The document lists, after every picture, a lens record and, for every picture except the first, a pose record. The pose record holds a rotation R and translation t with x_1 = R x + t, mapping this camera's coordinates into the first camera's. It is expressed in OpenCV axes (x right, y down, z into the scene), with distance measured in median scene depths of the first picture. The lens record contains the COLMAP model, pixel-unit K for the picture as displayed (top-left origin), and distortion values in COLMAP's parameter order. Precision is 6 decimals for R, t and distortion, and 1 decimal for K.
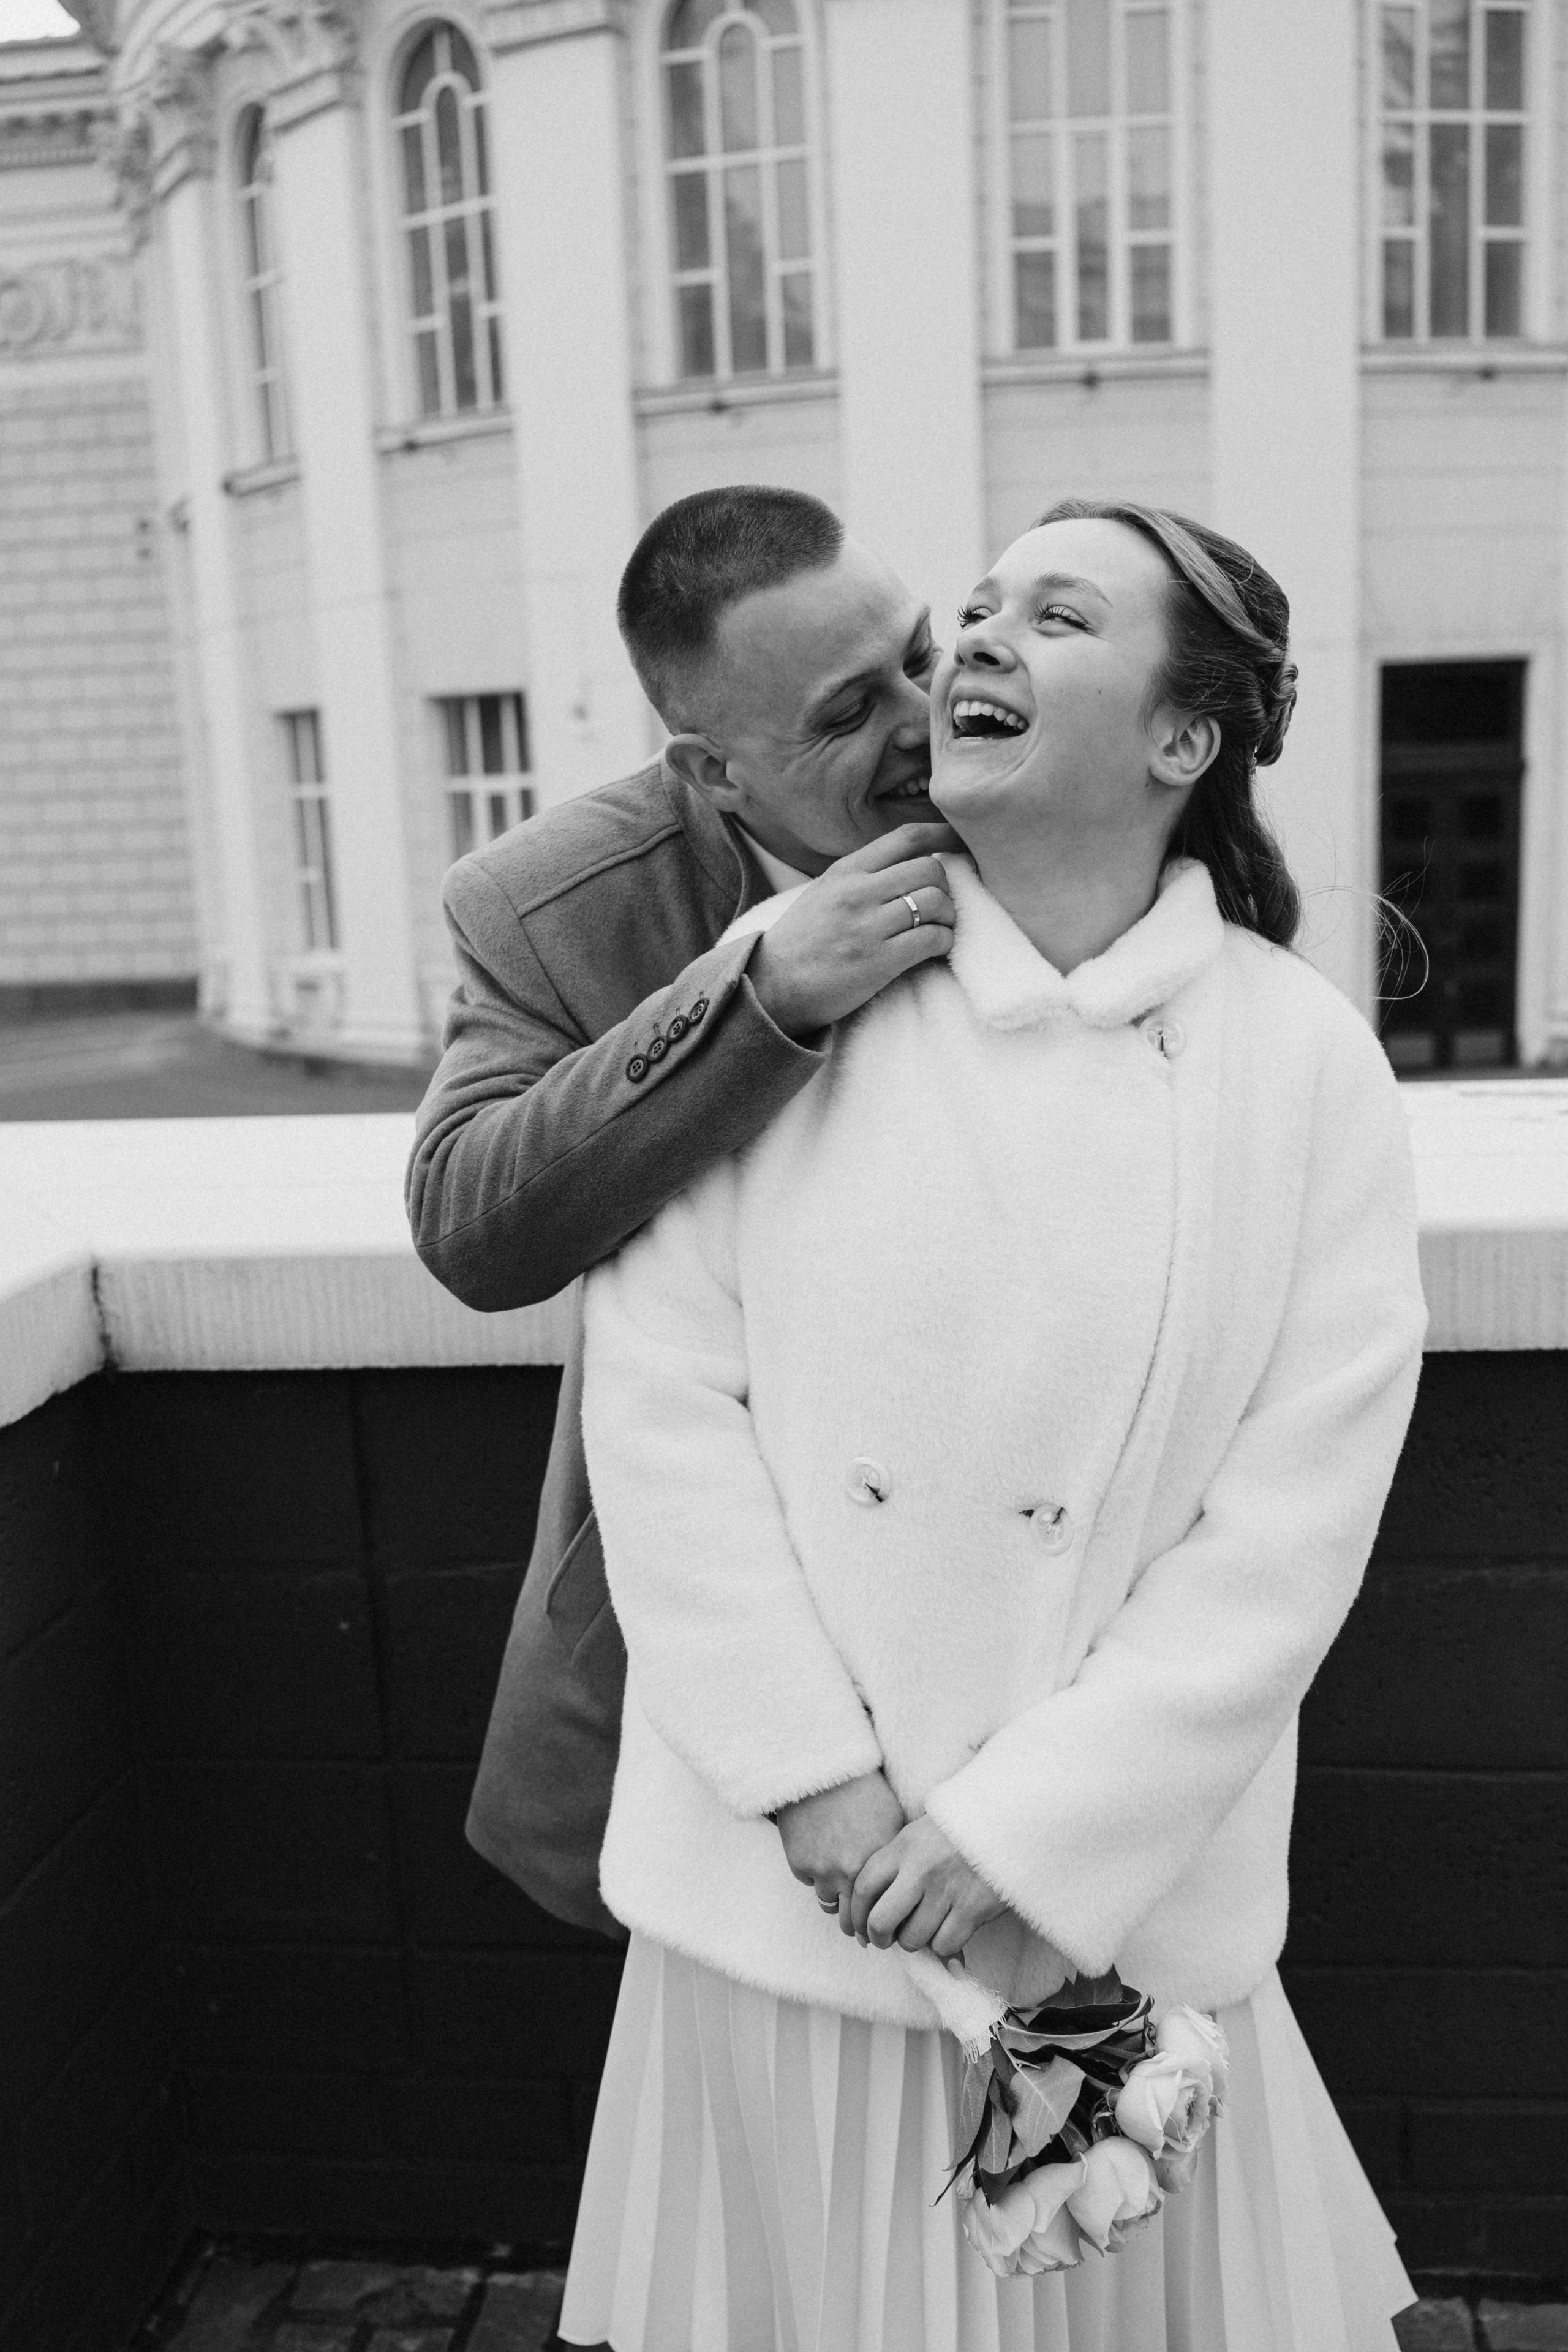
lens RADIAL K [[2249.3, 0, 854.7], [0, 2249.3, 1281.5], [0, 0, 1]] dist [-0.048118, -0.015476]
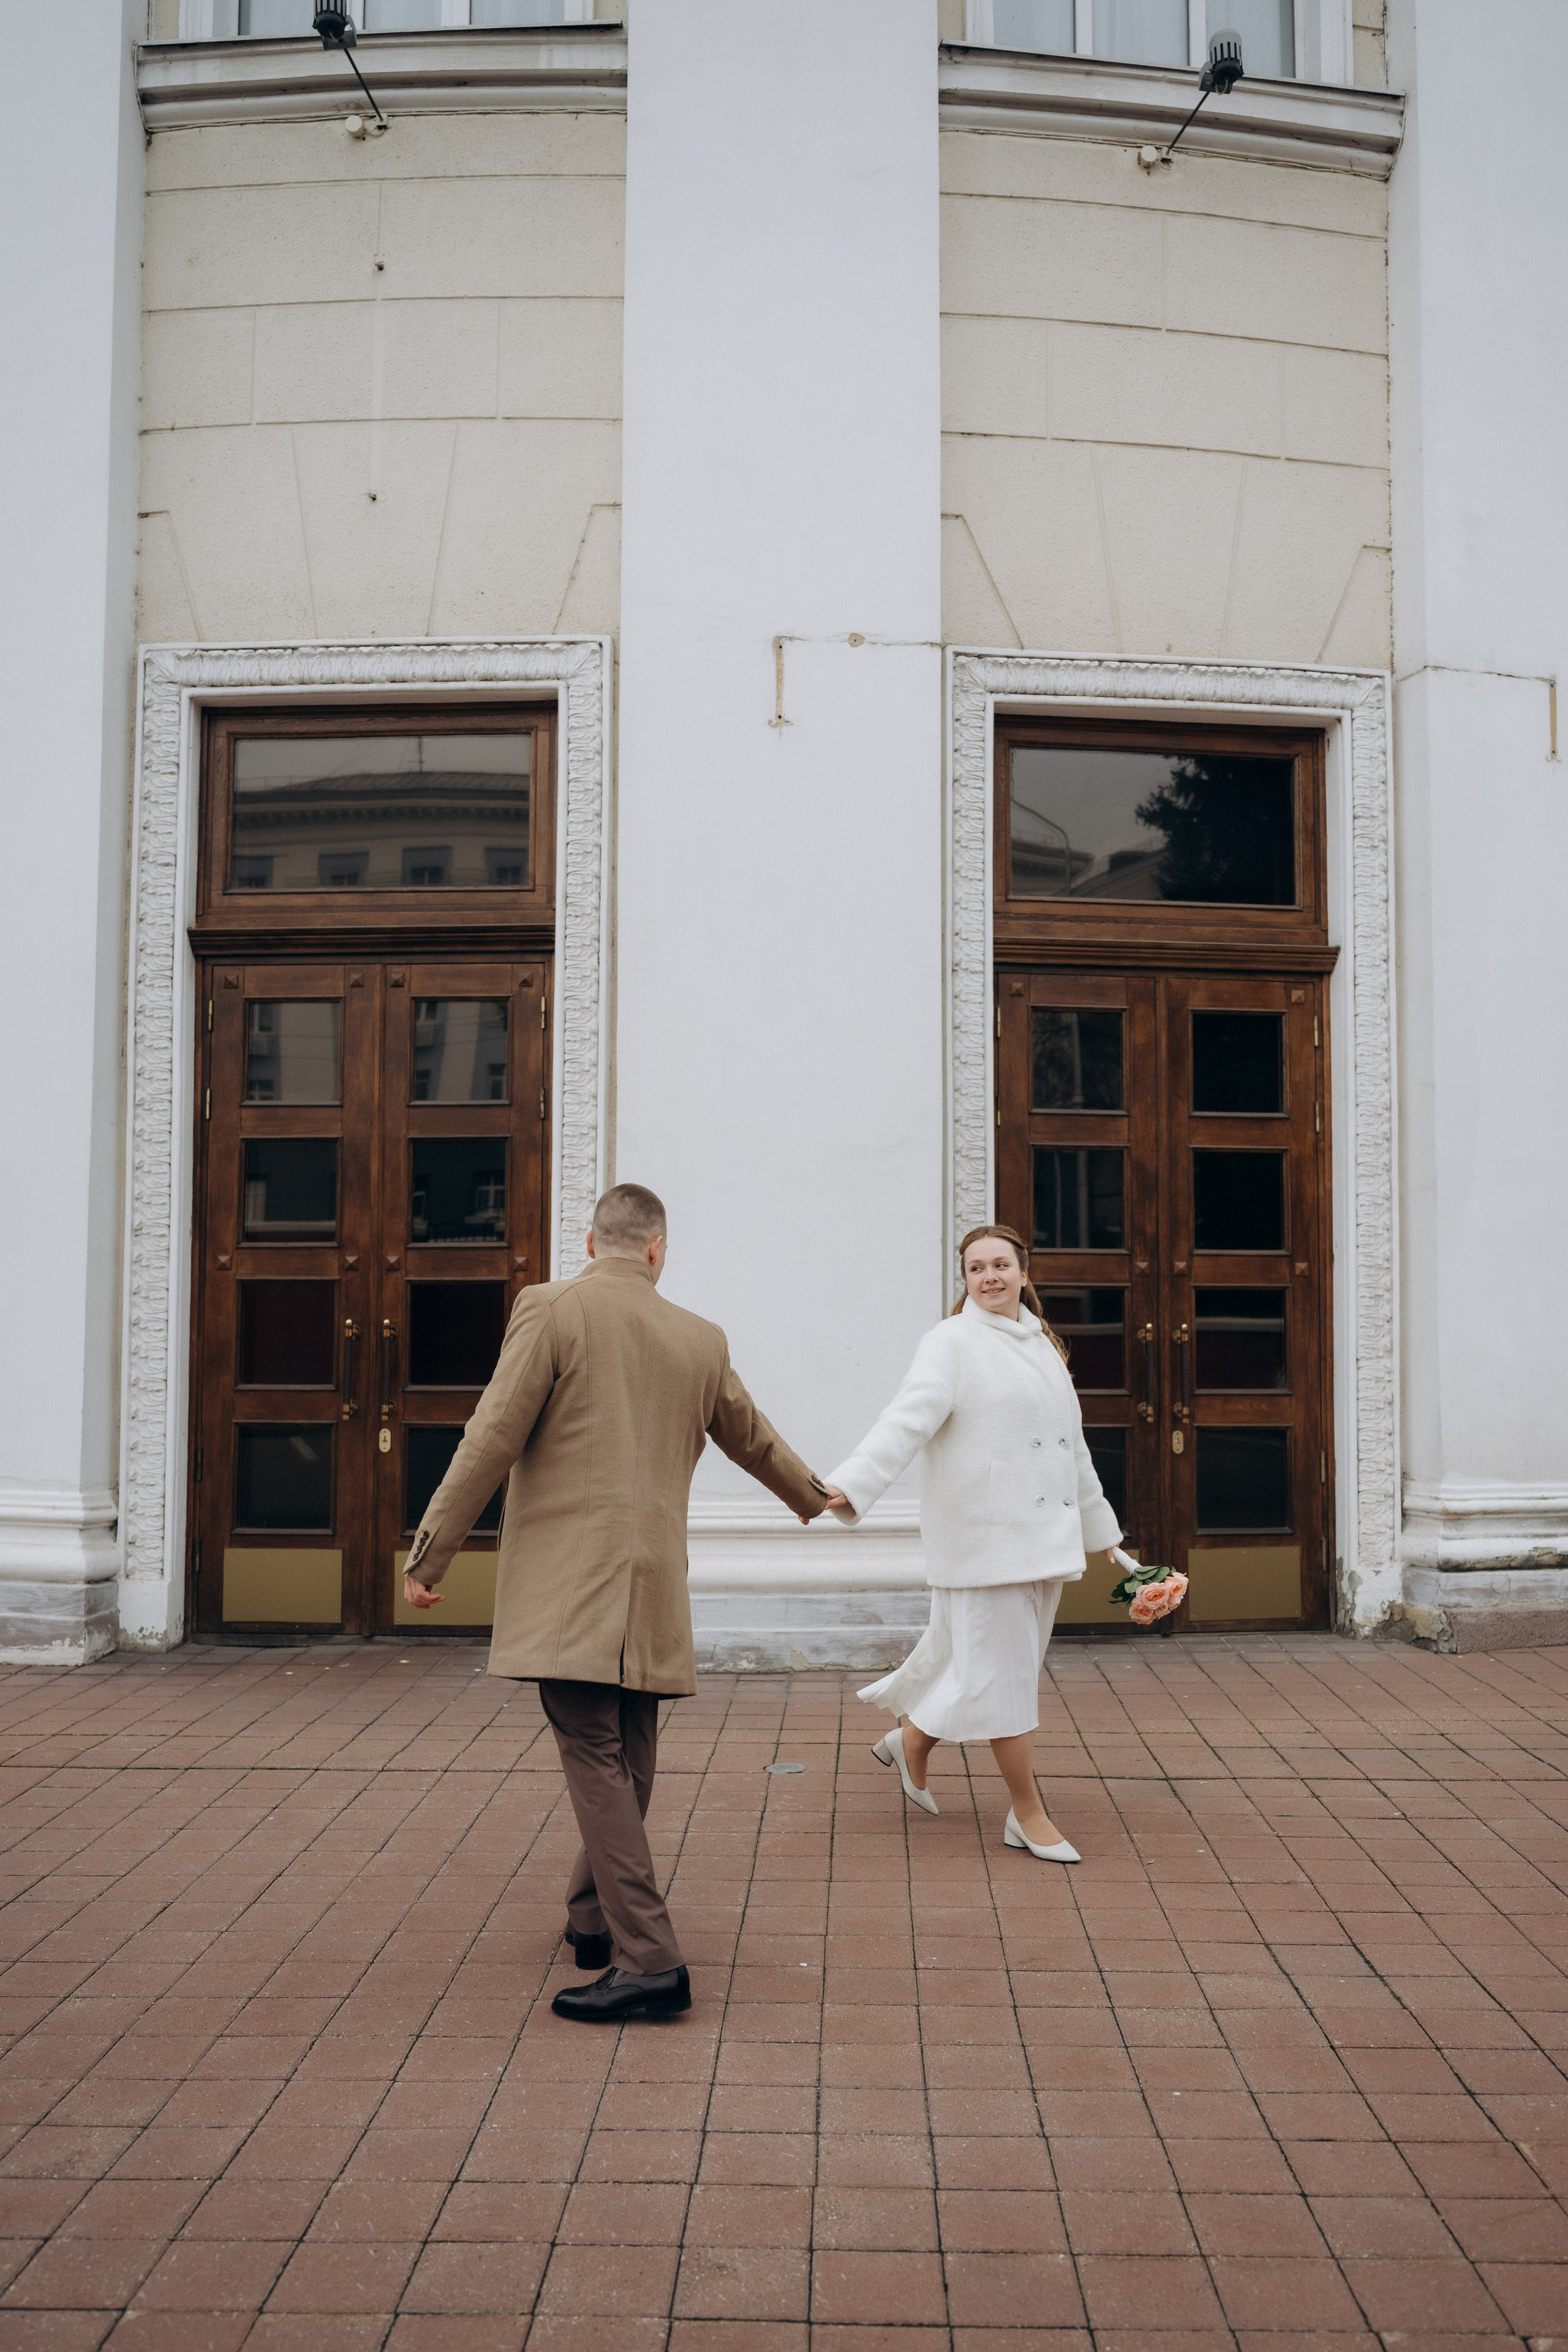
lens RADIAL K [[1861.4, 0, 784.2], [0, 1861.4, 1186.4], [0, 0, 1]] dist [-0.001196, -0.004773]
pose [[0.998507, 0.044138, 0.032185, 0.181644], [-0.033186, 0.958133, -0.284394, -0.075112], [-0.043391, 0.282901, 0.958167, 0.662801]]
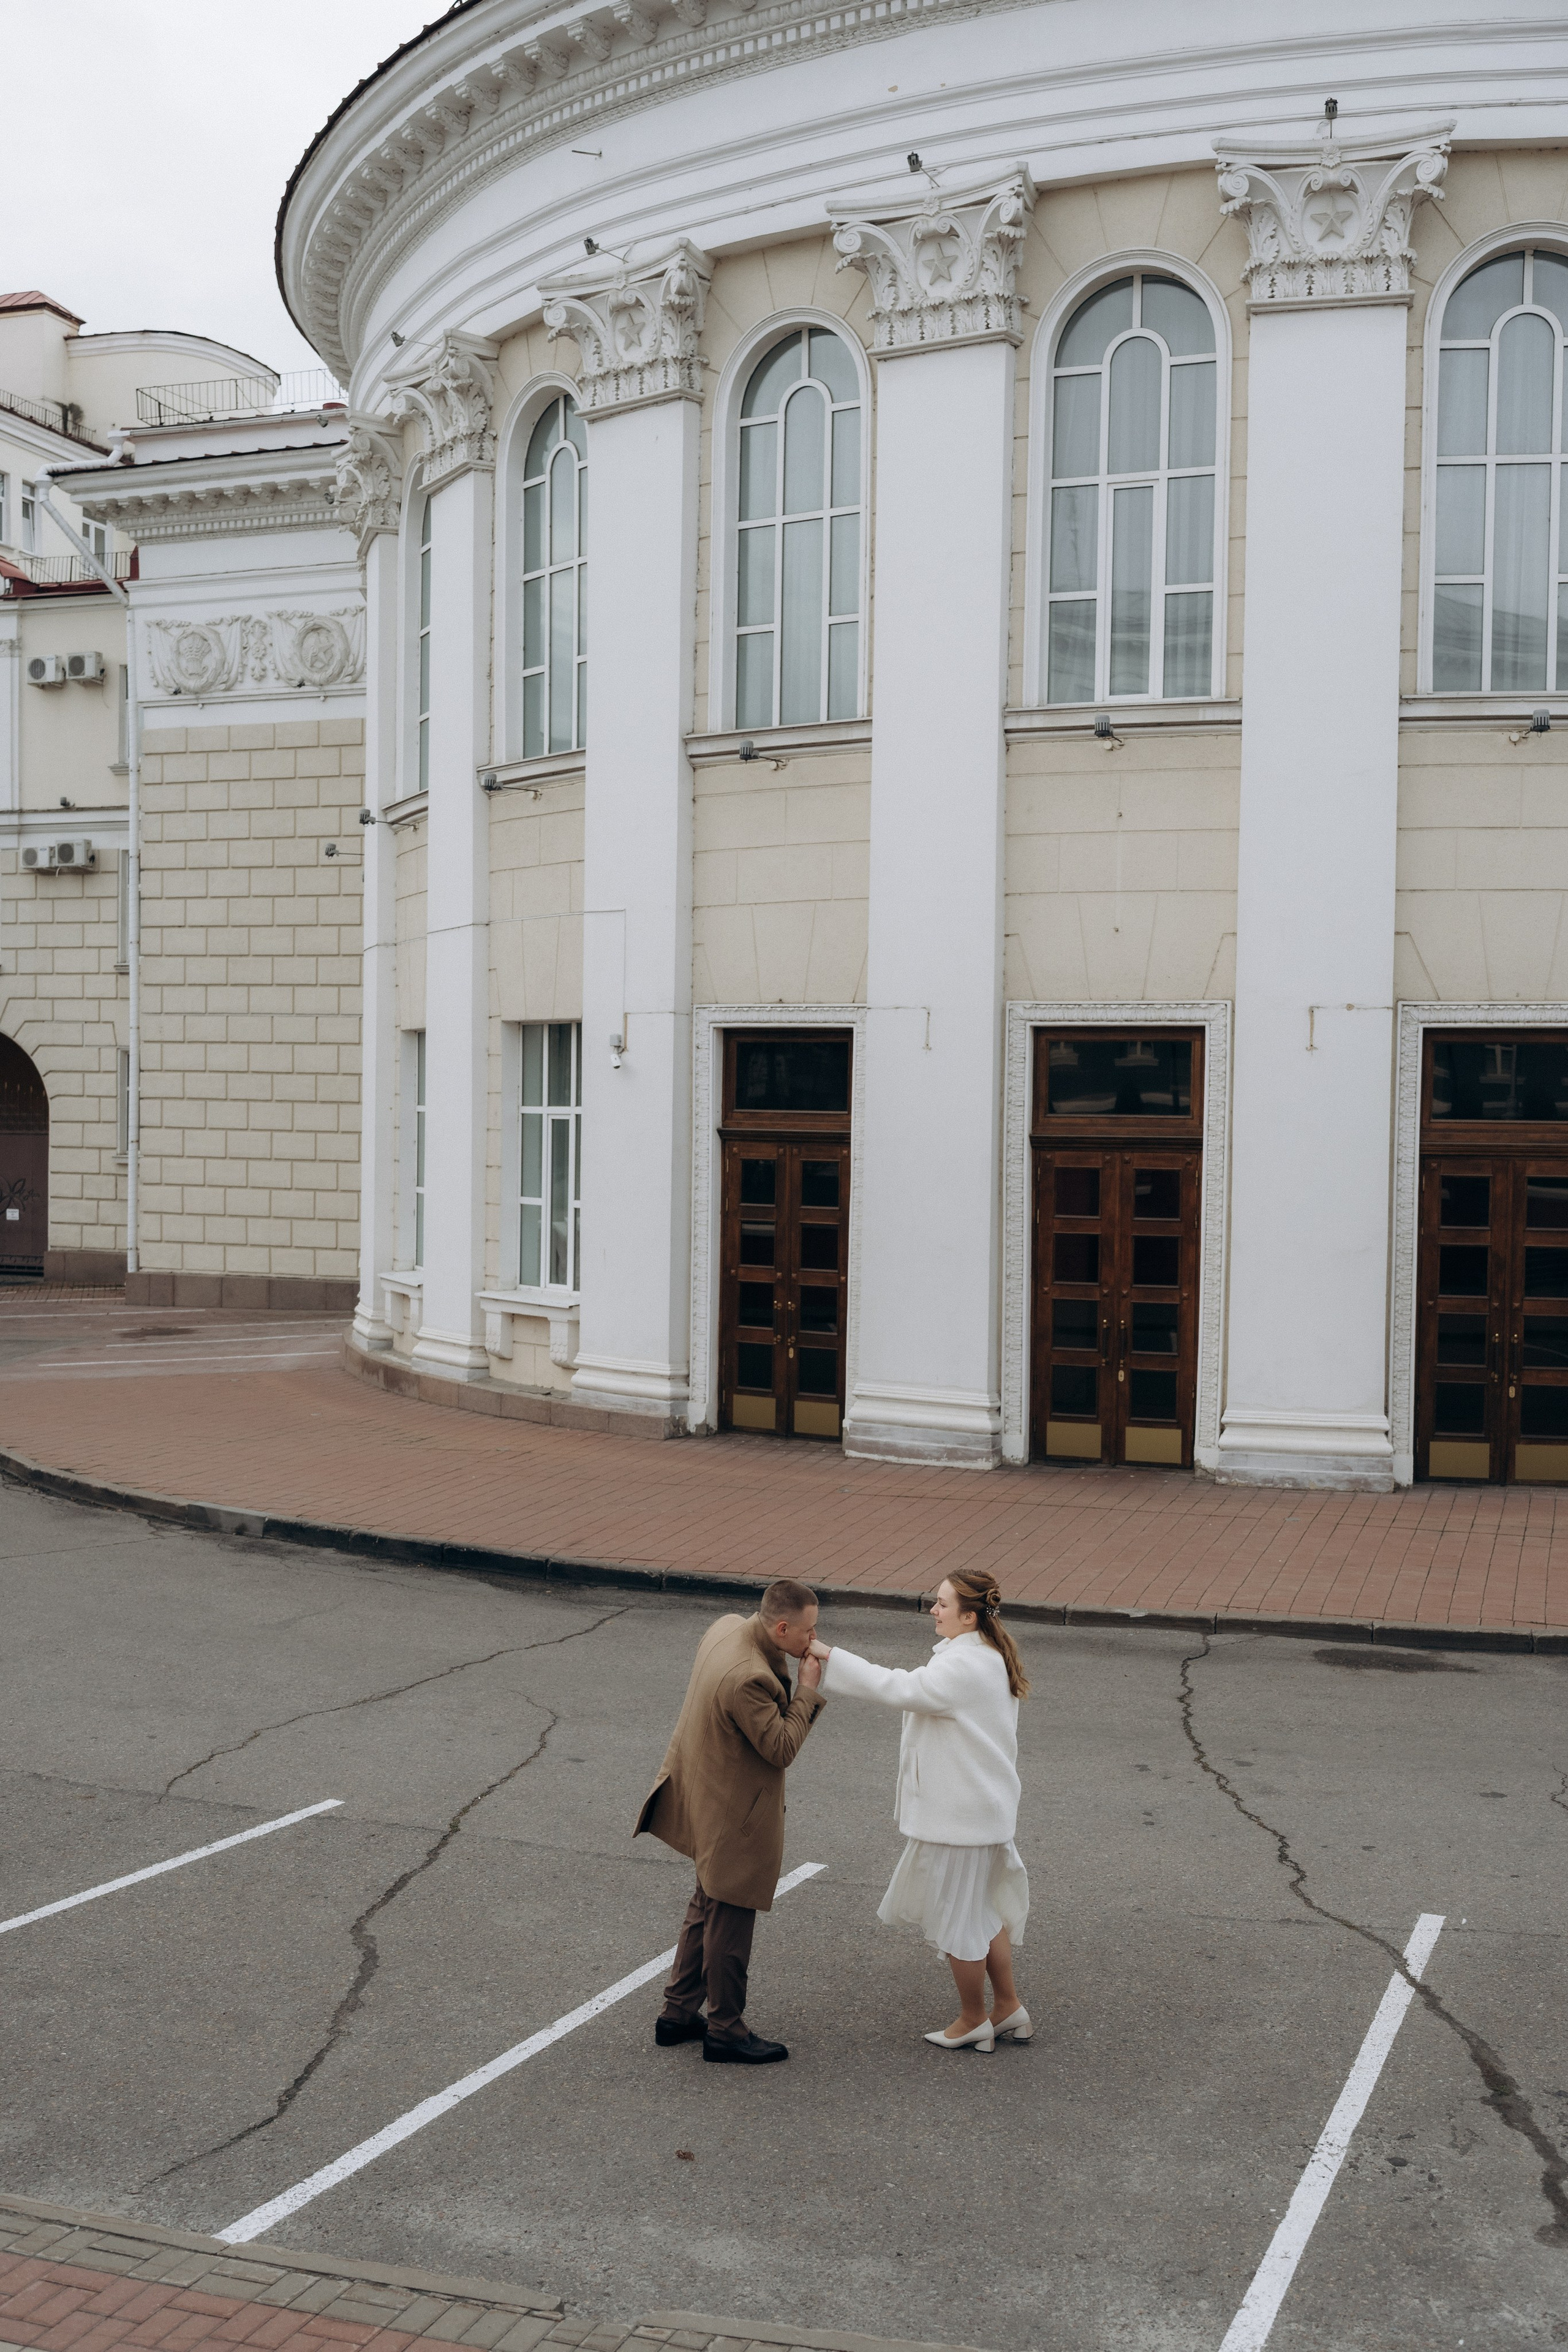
lens RADIAL K [[2351.6, 0, 778.0], [0, 2351.6, 1191.7], [0, 0, 1]] dist [0.005491, -0.011102]
pose [[0.965512, 0.059678, -0.253425, 0.224401], [-0.106188, 0.979000, -0.174020, -0.016723], [0.237718, 0.194929, 0.951574, 0.037039]]
